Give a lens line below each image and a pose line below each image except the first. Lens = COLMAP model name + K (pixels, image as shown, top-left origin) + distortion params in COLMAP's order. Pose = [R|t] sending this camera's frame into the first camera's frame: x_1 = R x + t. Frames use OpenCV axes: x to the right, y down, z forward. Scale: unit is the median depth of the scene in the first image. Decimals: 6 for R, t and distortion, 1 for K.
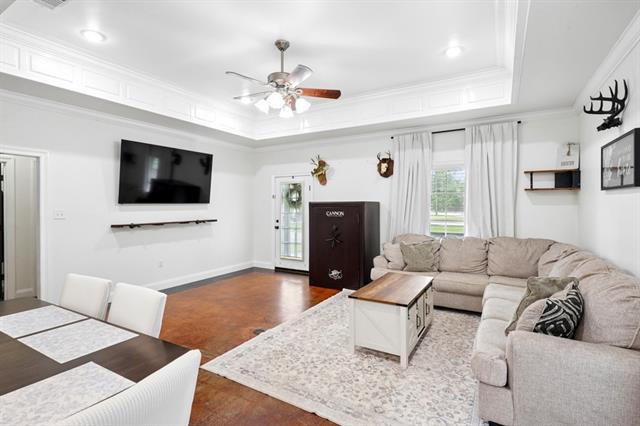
lens RADIAL K [[312.6, 0, 319.9], [0, 312.6, 209.4], [0, 0, 1]] dist [0.000347, -0.001322]
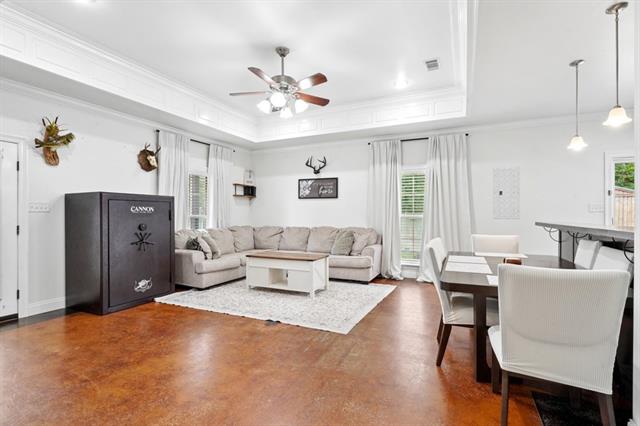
lens RADIAL K [[312.6, 0, 320.3], [0, 312.6, 213.3], [0, 0, 1]] dist [0.000347, -0.001322]
pose [[-0.089300, 0.007497, 0.995977, -0.798022], [0.016402, 0.999847, -0.006056, 0.036636], [-0.995870, 0.015795, -0.089409, 0.625925]]
